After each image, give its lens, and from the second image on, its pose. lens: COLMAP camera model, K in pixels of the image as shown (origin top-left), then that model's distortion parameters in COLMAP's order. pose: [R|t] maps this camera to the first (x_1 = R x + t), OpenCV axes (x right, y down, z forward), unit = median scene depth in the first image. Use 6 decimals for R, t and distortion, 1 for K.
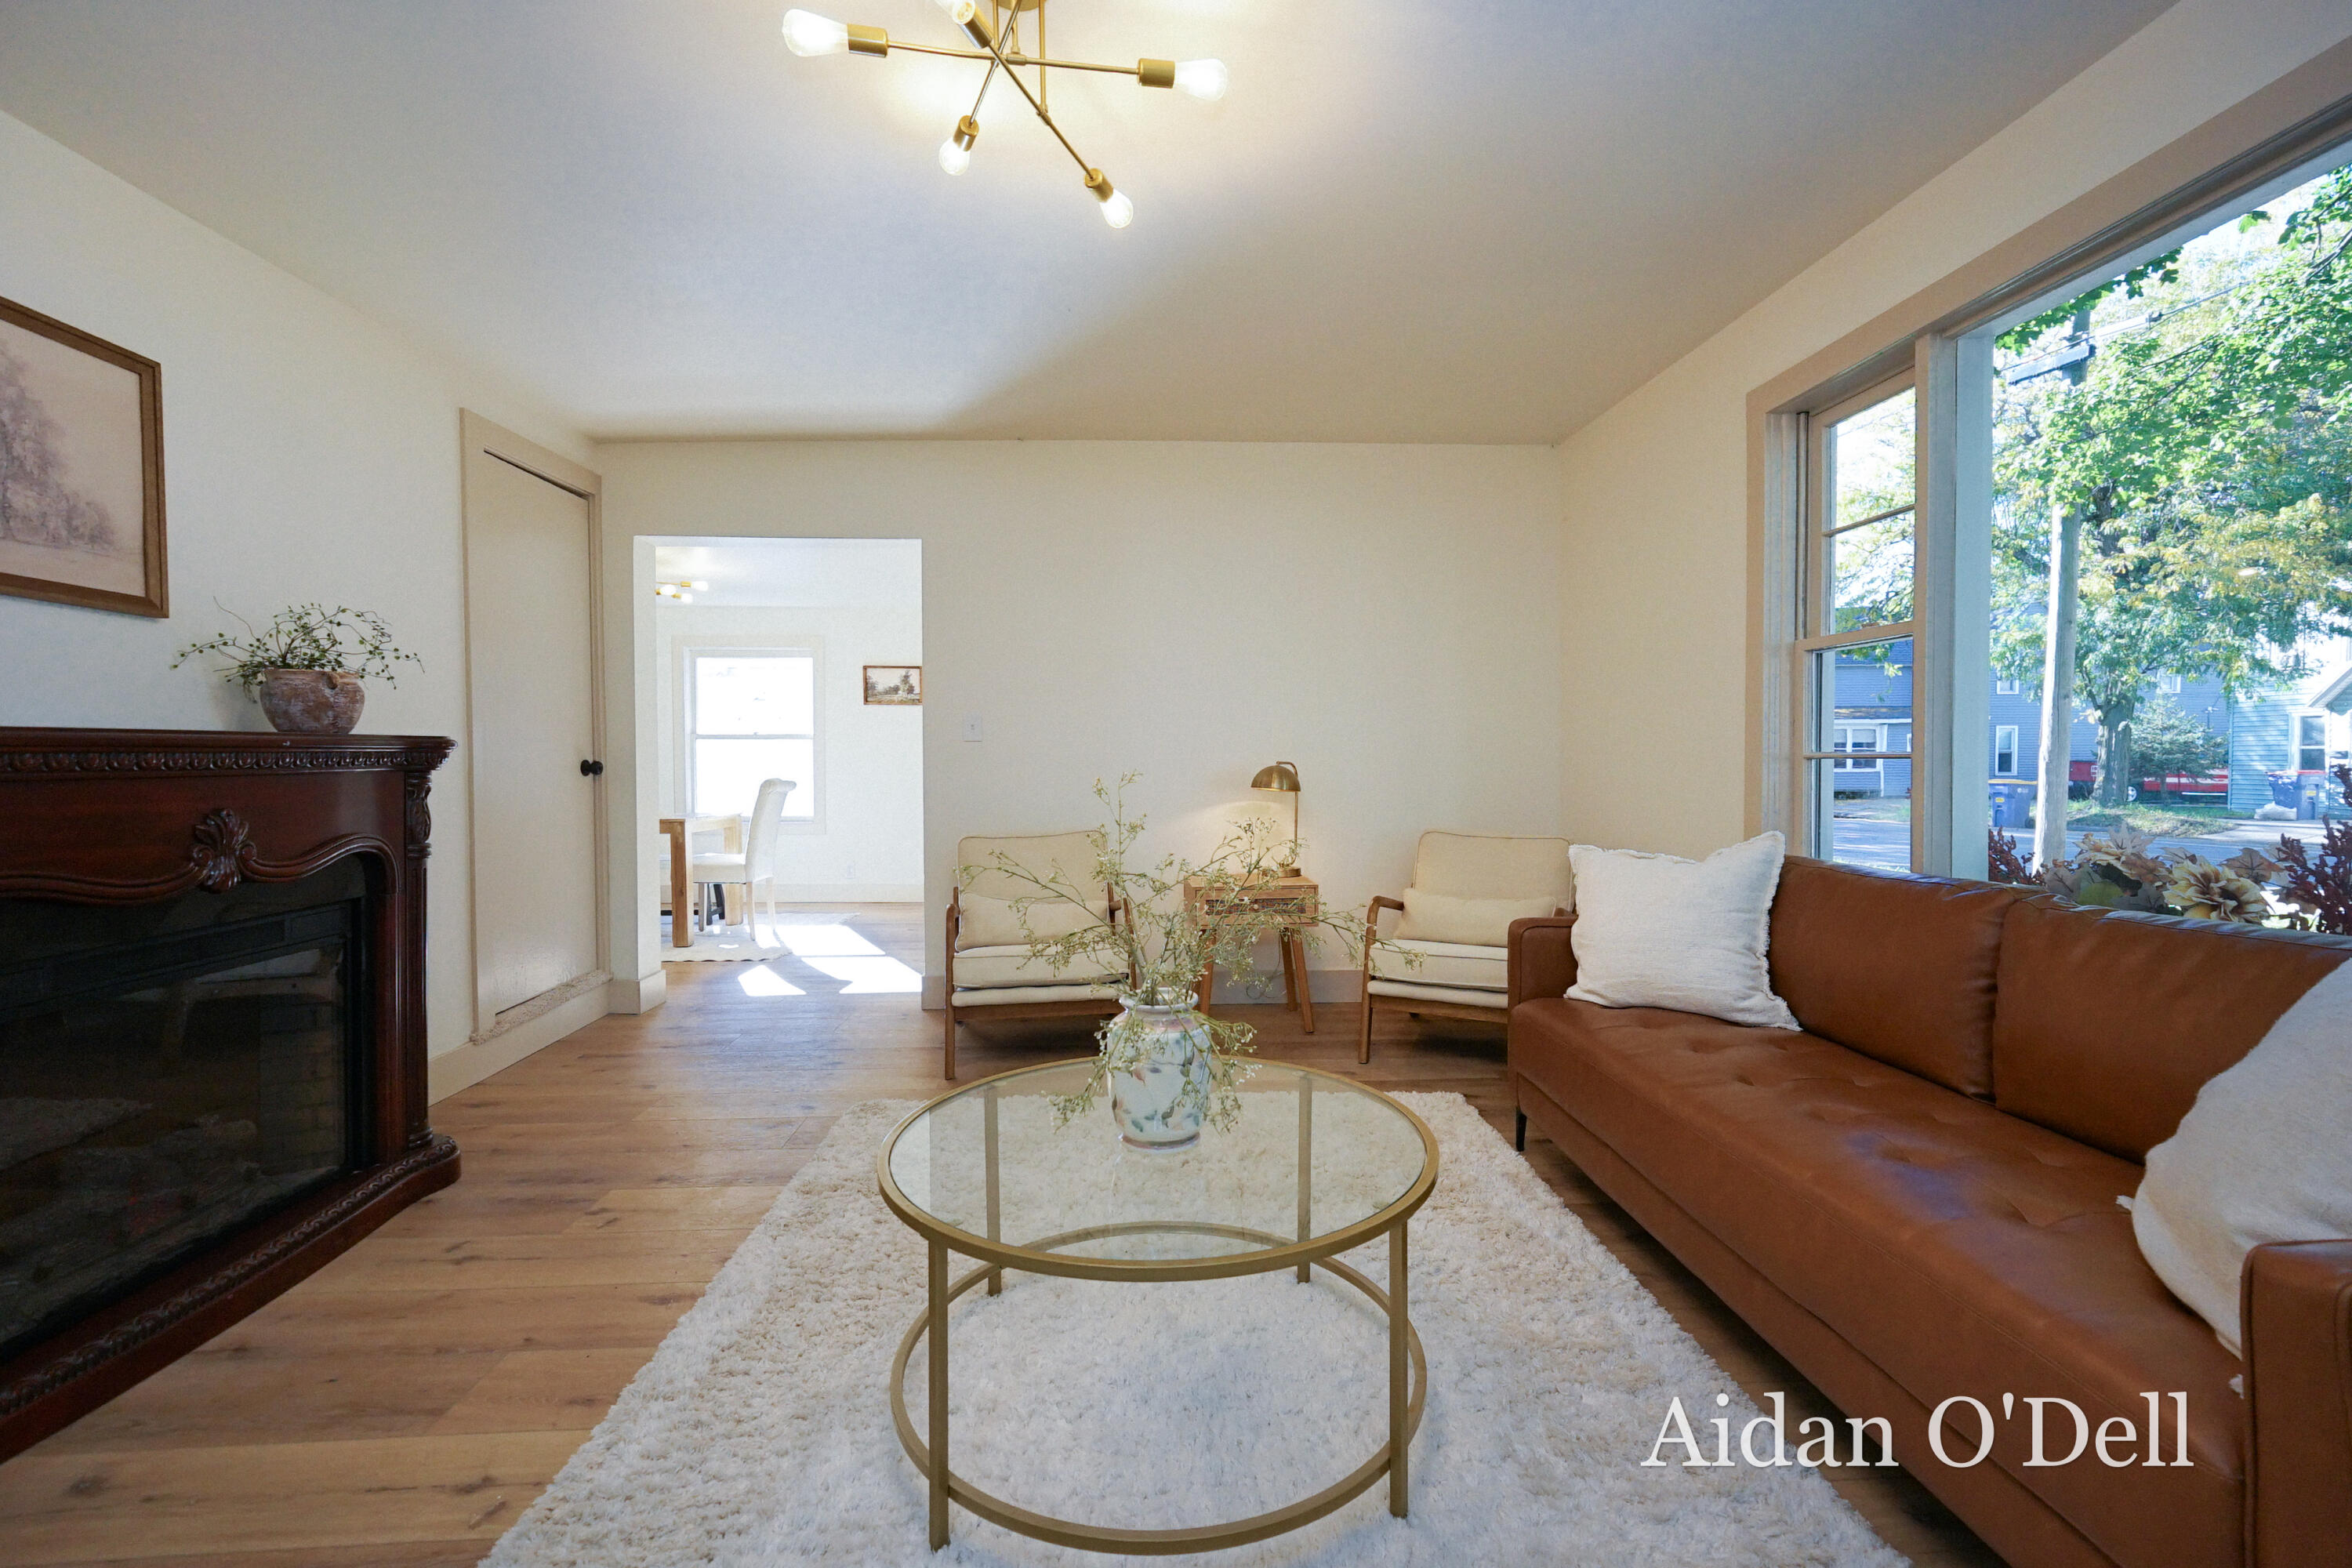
lens RADIAL K [[1014.6, 0, 1180.3], [0, 1014.6, 776.4], [0, 0, 1]] dist [0.001392, 0.000306]
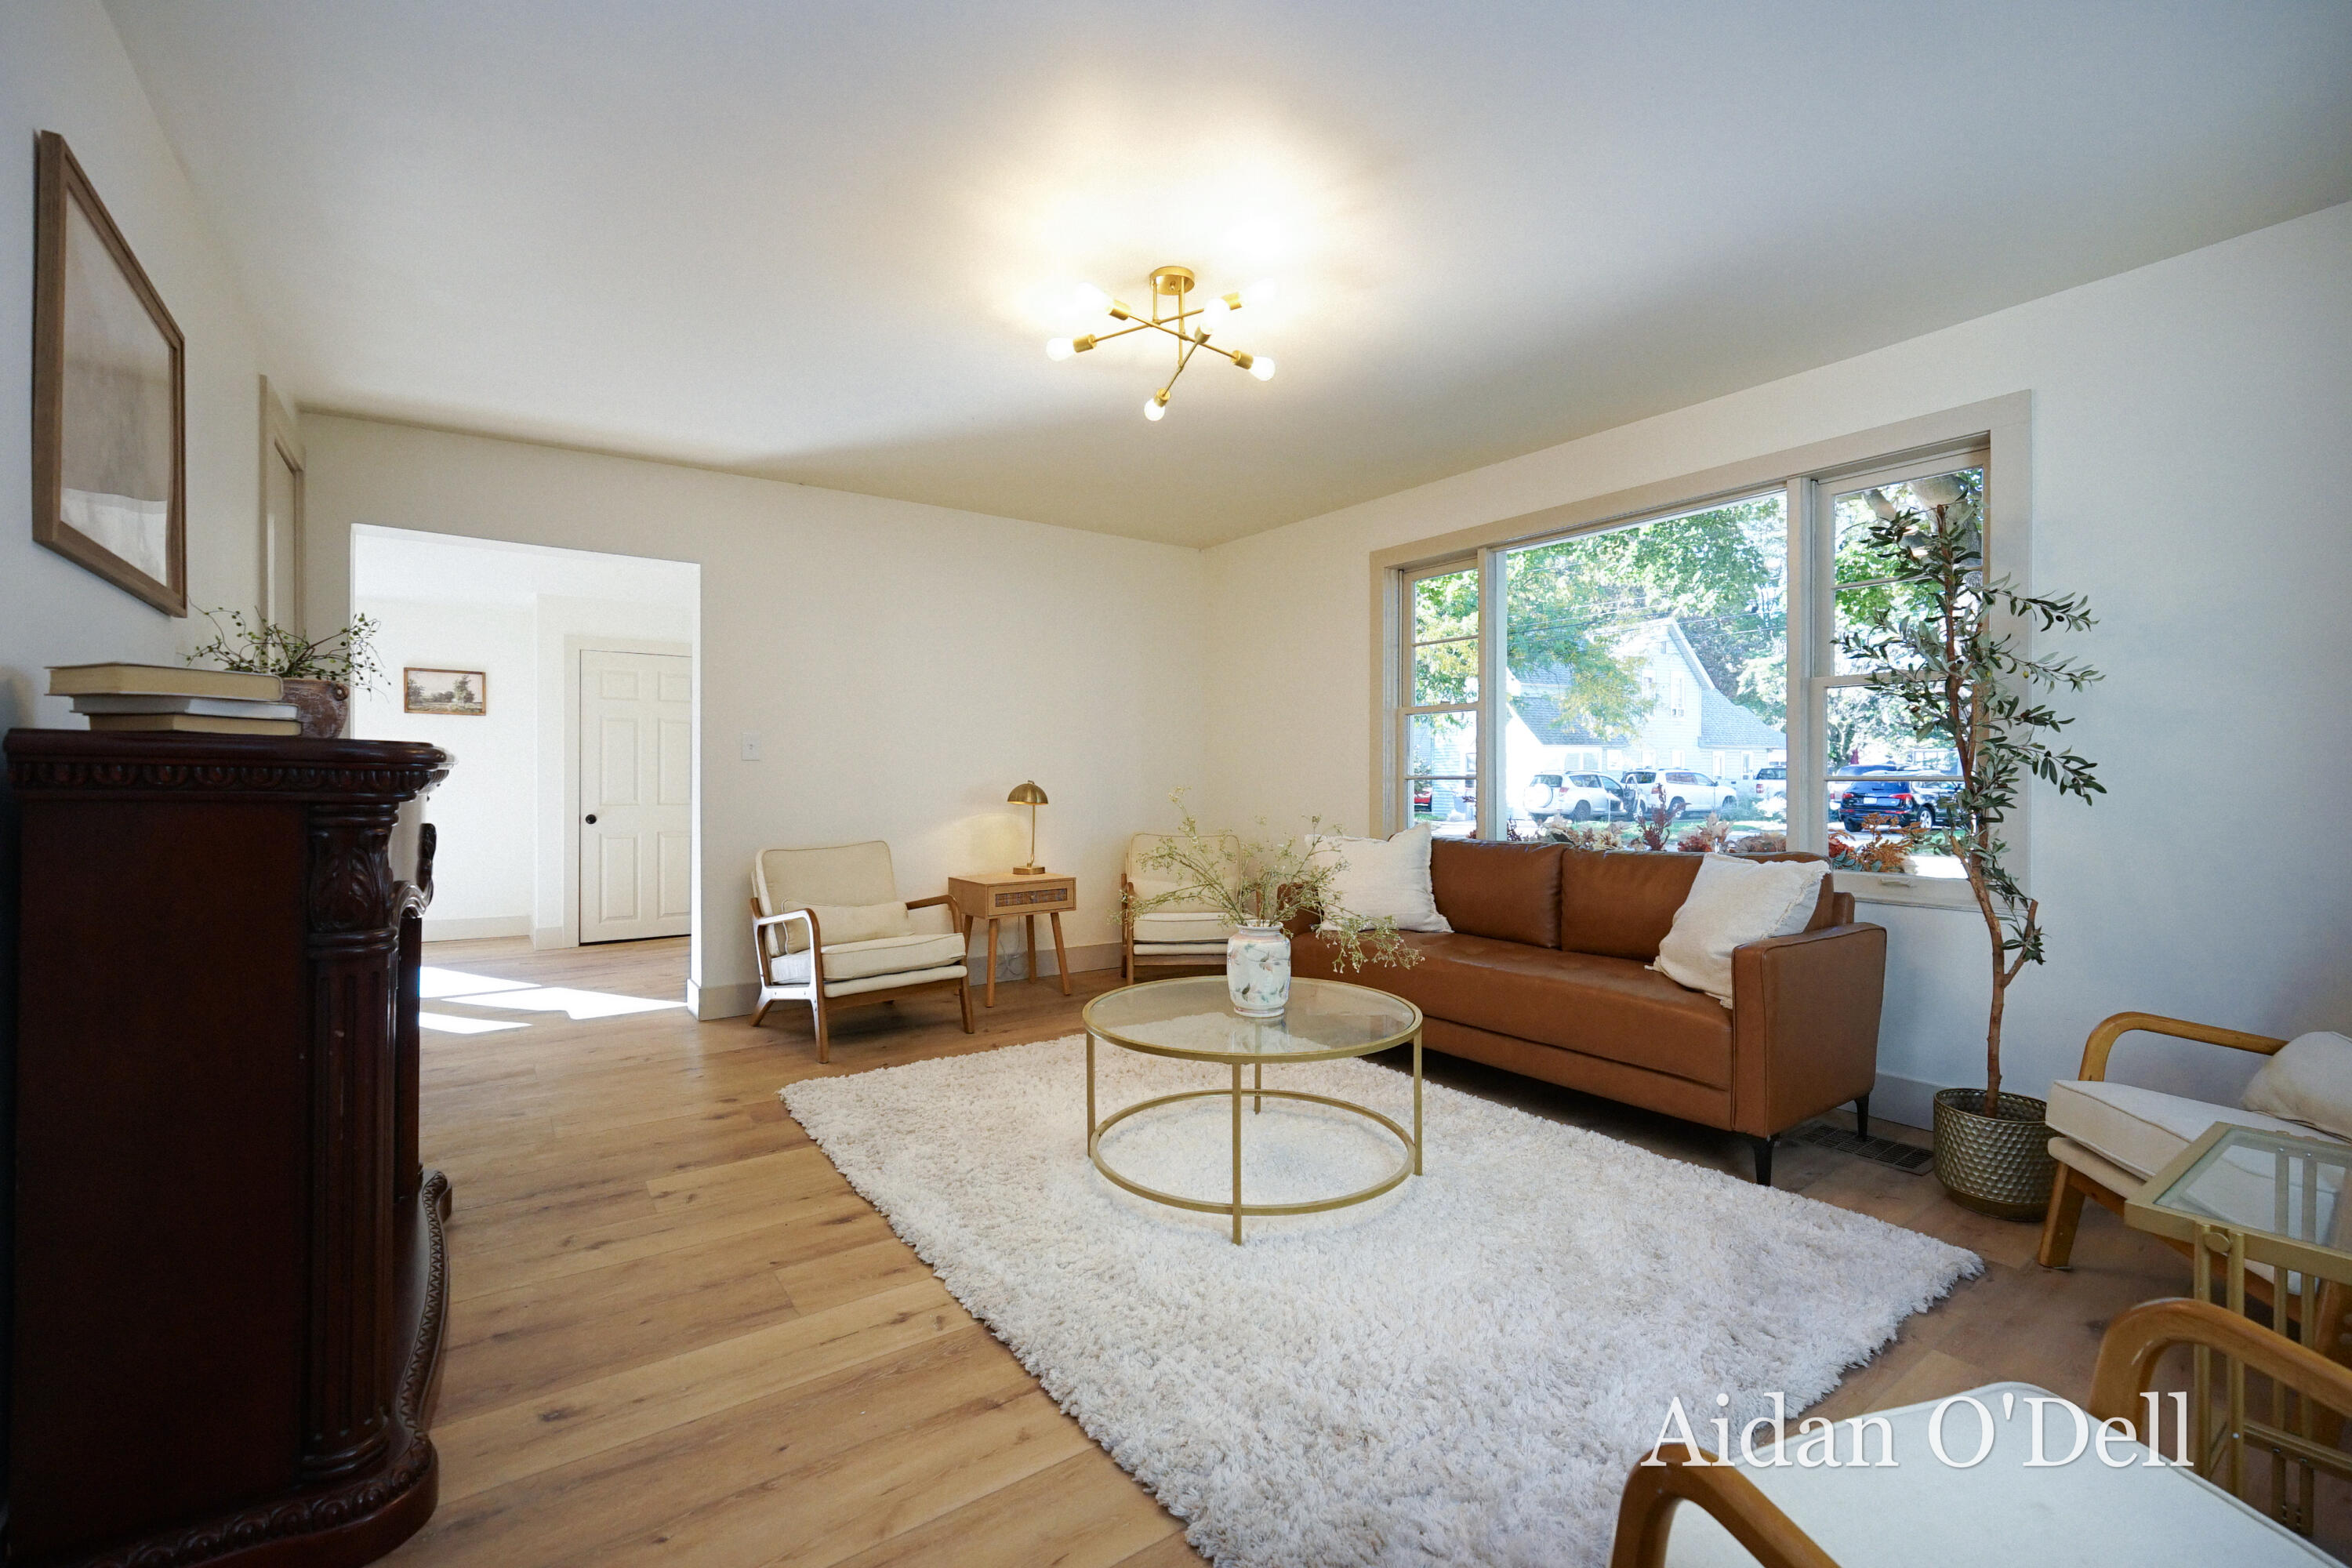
lens RADIAL K [[993.6, 0, 1182.8], [0, 993.6, 778.5], [0, 0, 1]] dist [-0.017656, -0.000031]
pose [[0.839084, 0.003551, 0.543990, -0.512286], [0.005858, 0.999862, -0.015562, 0.004819], [-0.543970, 0.016245, 0.838948, -0.139909]]
